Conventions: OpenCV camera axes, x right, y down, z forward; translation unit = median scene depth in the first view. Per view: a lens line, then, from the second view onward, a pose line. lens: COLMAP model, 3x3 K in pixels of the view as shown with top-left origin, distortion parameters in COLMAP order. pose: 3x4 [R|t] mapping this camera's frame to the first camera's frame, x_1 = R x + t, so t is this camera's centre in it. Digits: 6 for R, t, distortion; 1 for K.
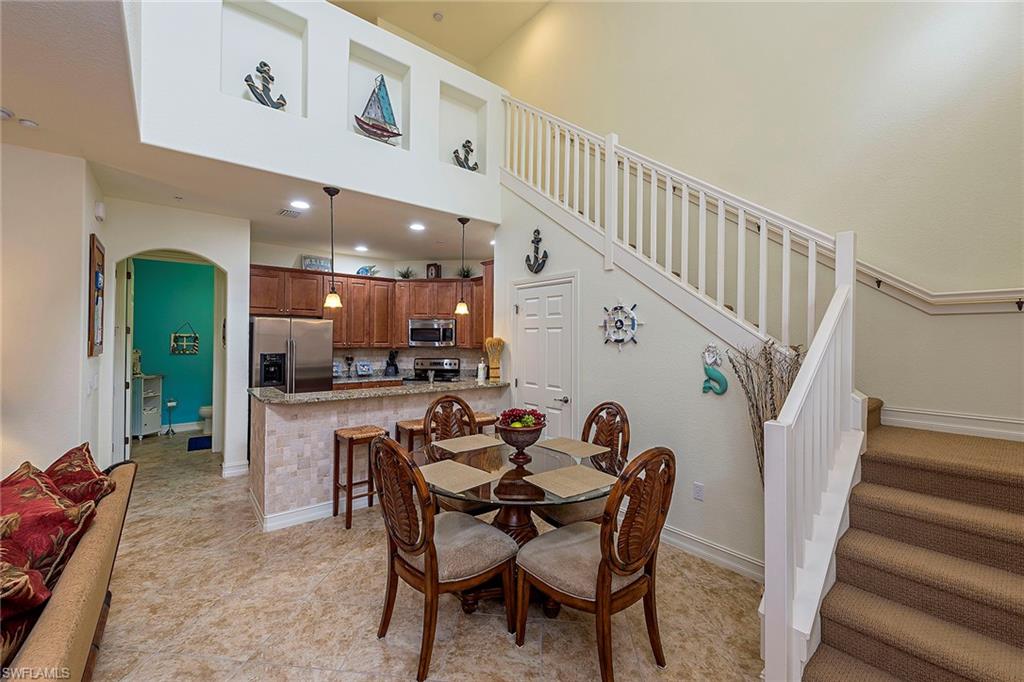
lens RADIAL K [[408.2, 0, 512.0], [0, 408.2, 341.0], [0, 0, 1]] dist [-0.000003, 0.000000]
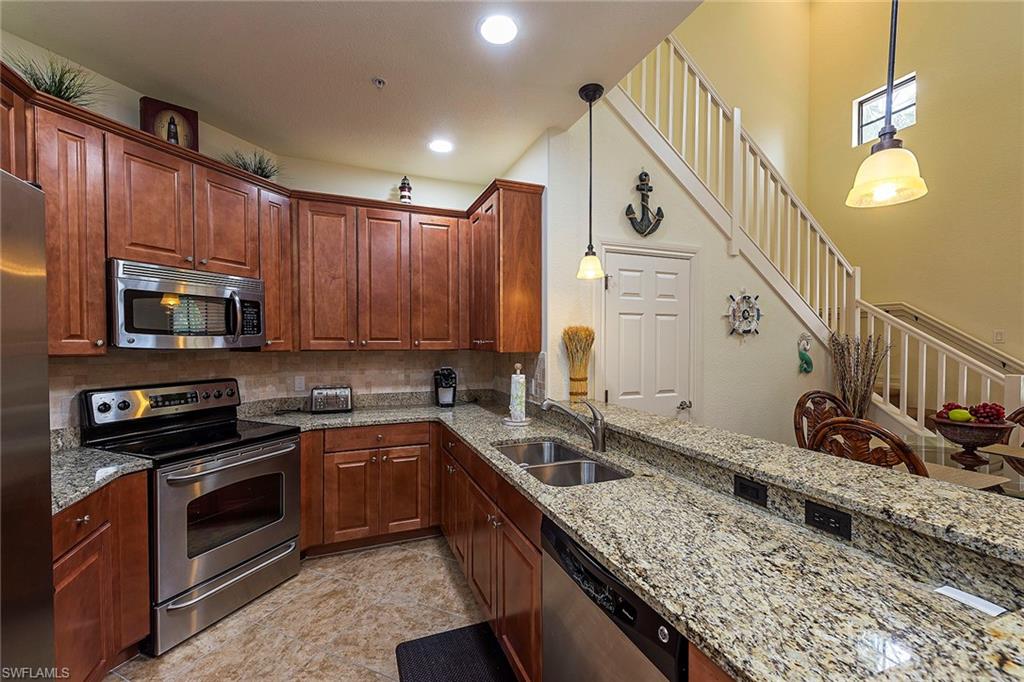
lens RADIAL K [[440.6, 0, 512.0], [0, 440.6, 341.0], [0, 0, 1]] dist [0.000229, -0.000065]
pose [[0.289902, -0.028511, 0.956631, -0.754049], [0.001029, 0.999565, 0.029479, -0.007499], [-0.957056, -0.007562, 0.289806, 1.022684]]
